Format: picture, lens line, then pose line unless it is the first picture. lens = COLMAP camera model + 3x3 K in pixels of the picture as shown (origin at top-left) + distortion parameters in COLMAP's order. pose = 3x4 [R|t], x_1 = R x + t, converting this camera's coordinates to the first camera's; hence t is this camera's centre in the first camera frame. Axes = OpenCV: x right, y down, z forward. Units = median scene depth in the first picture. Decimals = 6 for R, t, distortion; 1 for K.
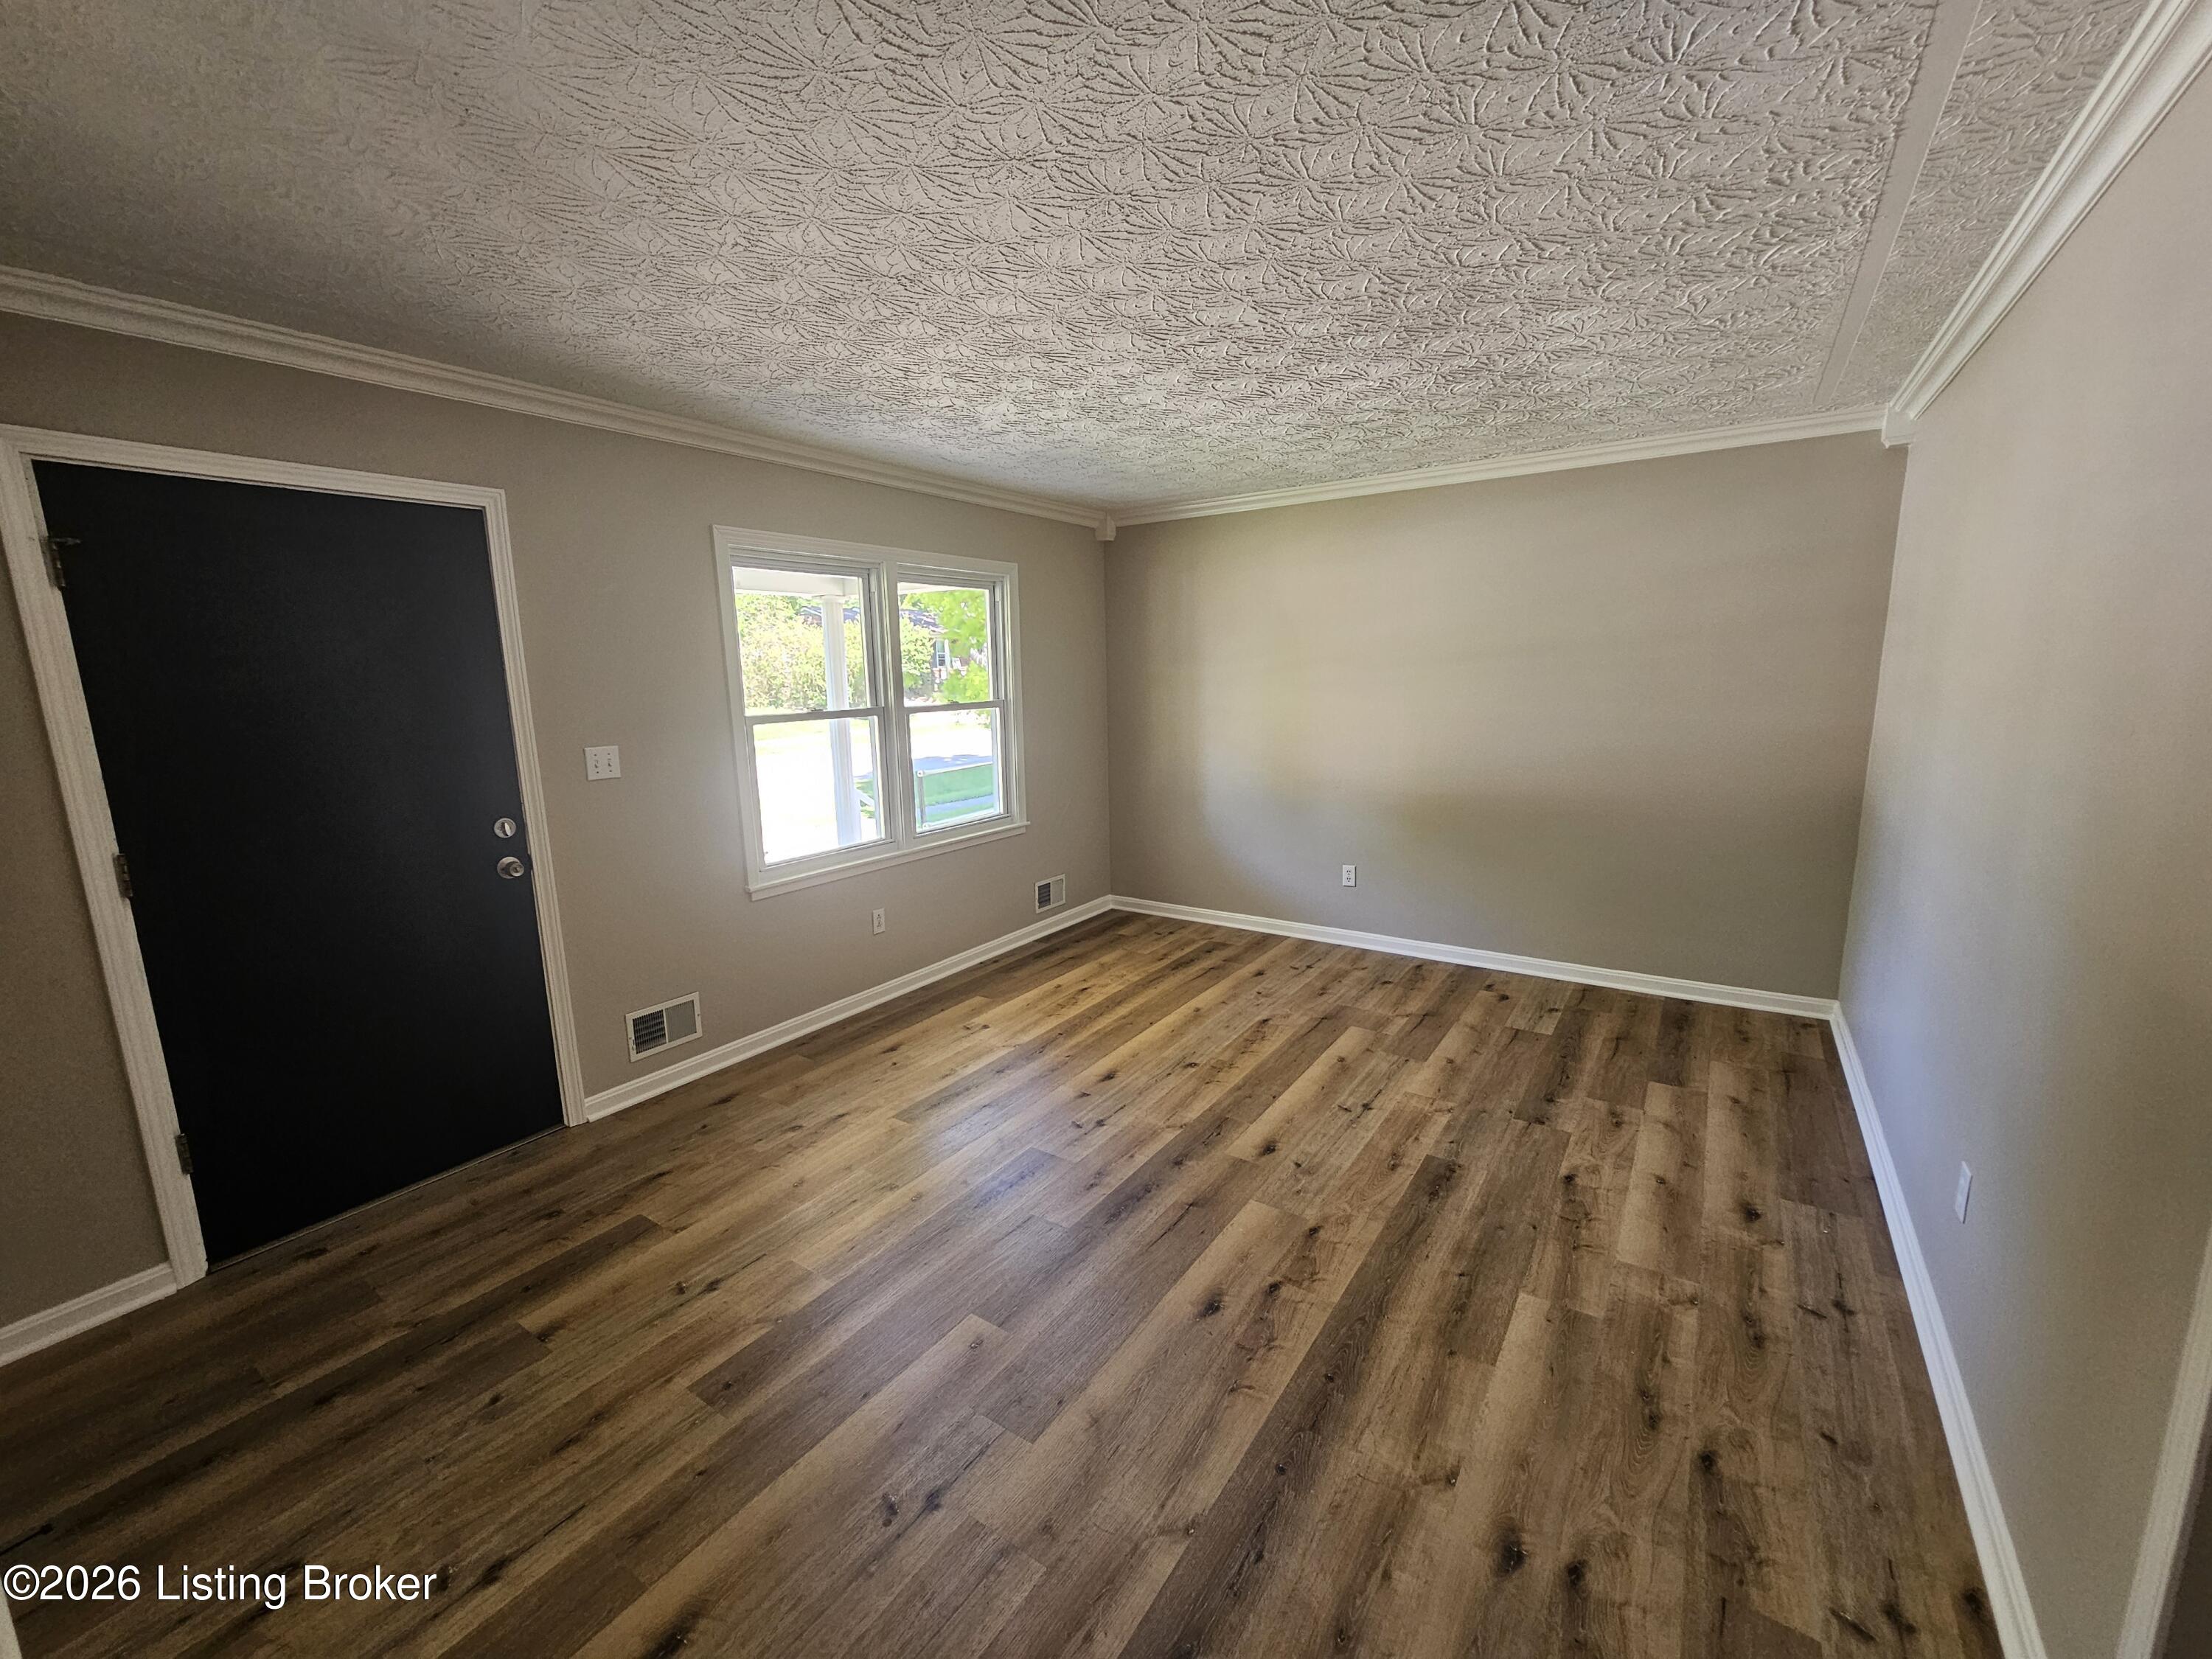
lens RADIAL K [[904.1, 0, 1106.2], [0, 904.1, 833.3], [0, 0, 1]] dist [0.002087, -0.001260]
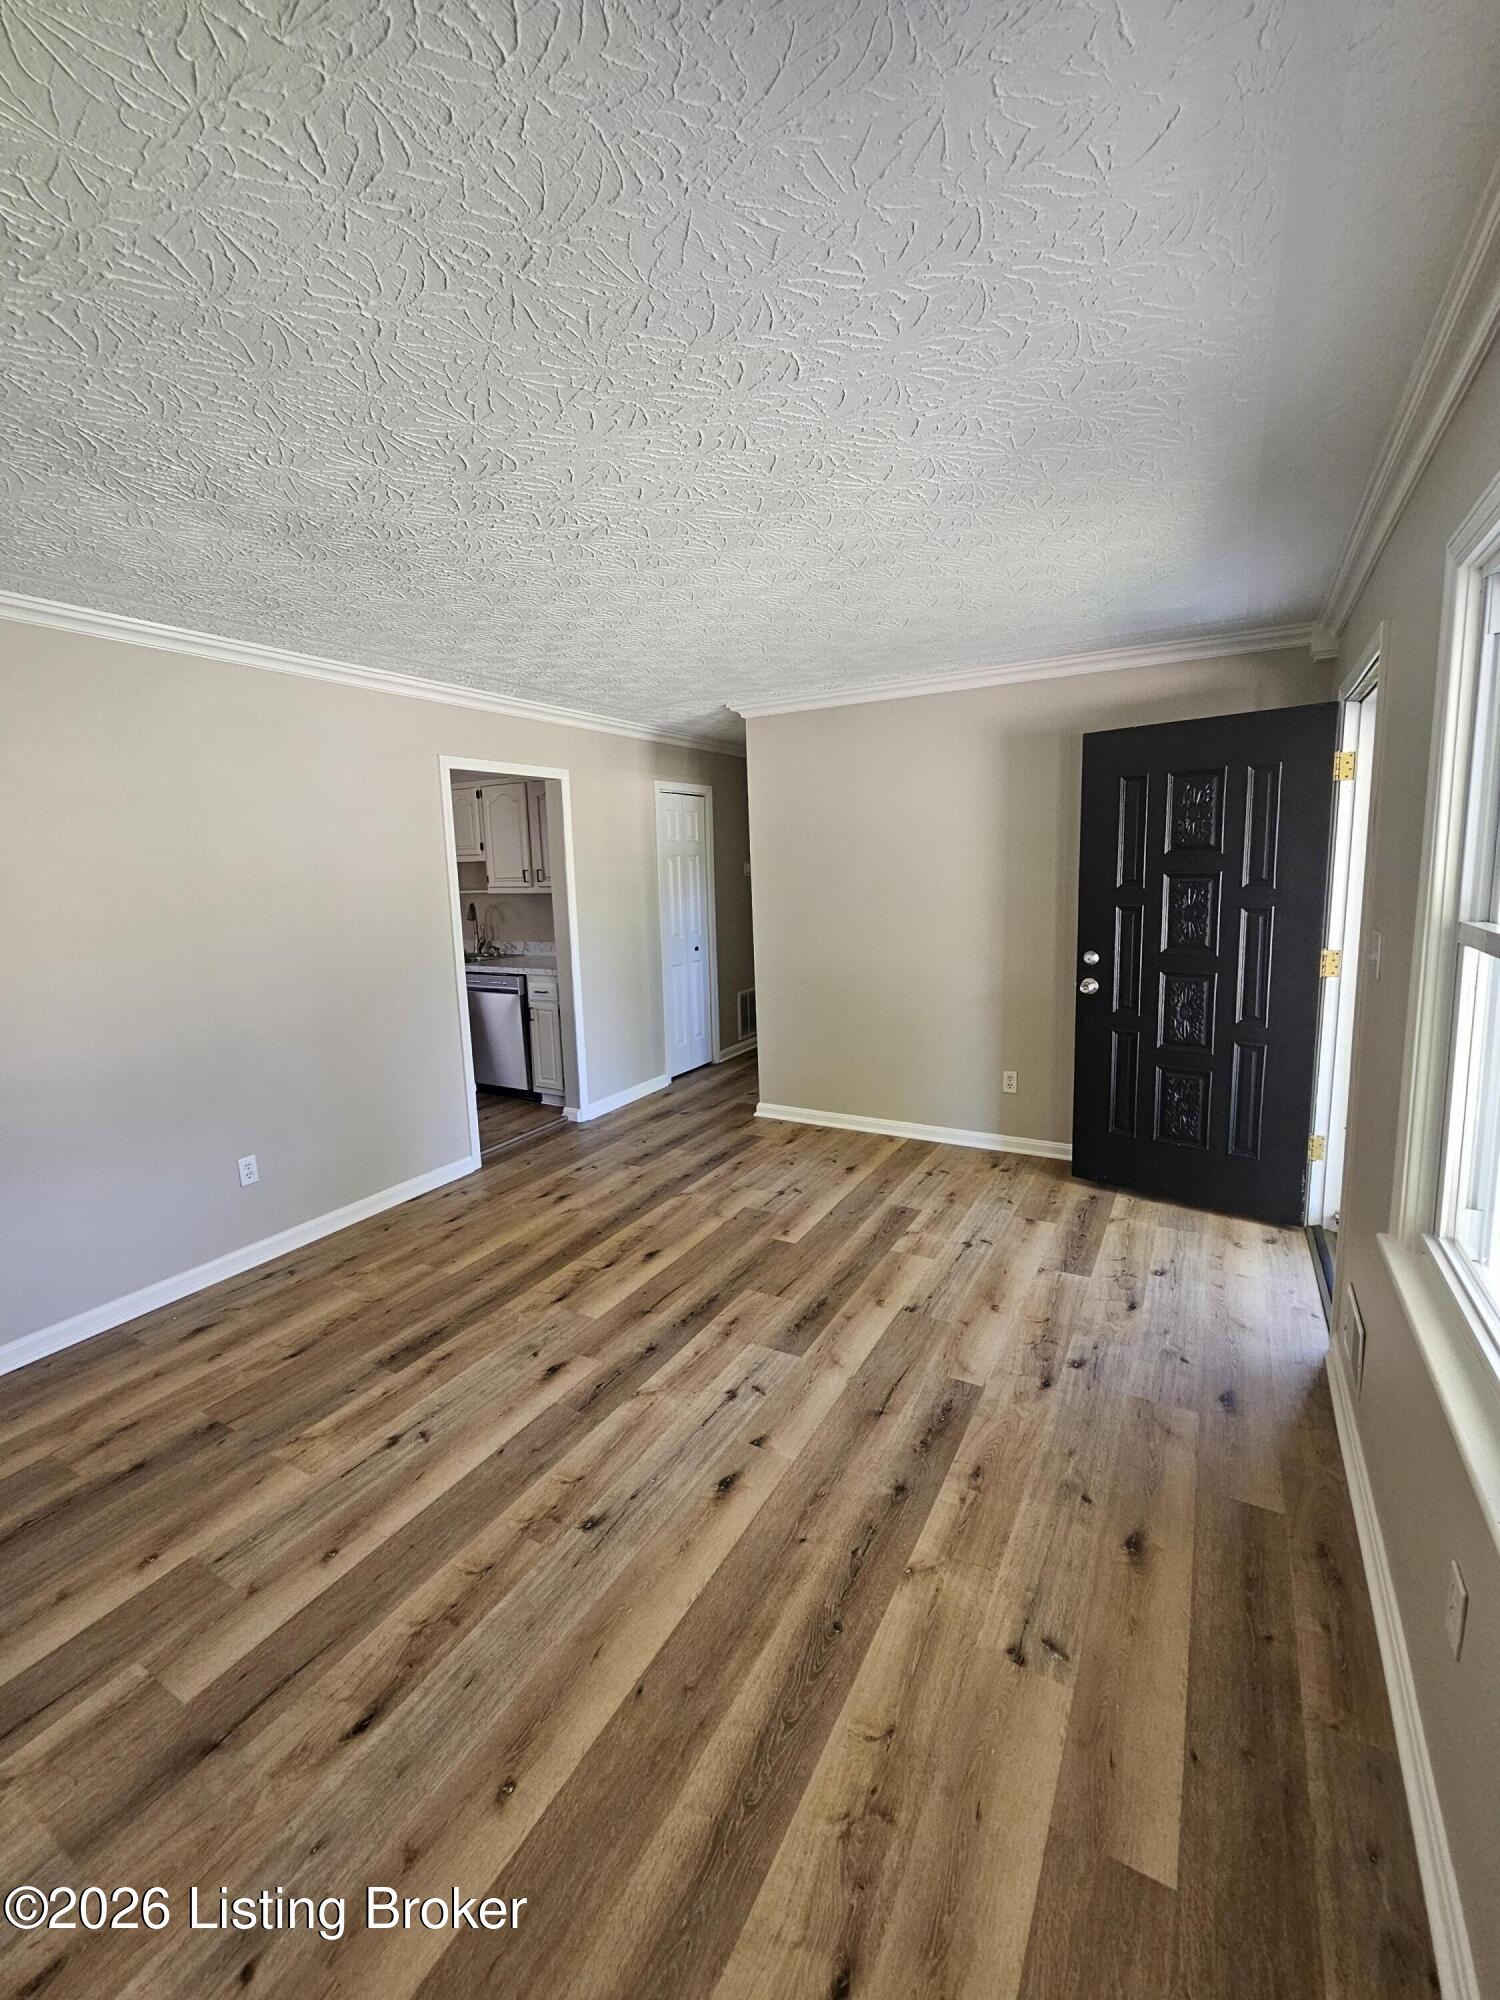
lens RADIAL K [[817.4, 0, 754.7], [0, 817.4, 985.8], [0, 0, 1]] dist [0.002087, -0.001260]
pose [[-0.995435, 0.064818, -0.070049, 0.001127], [0.038994, 0.946153, 0.321363, -0.304374], [0.087108, 0.317165, -0.944362, 1.678016]]
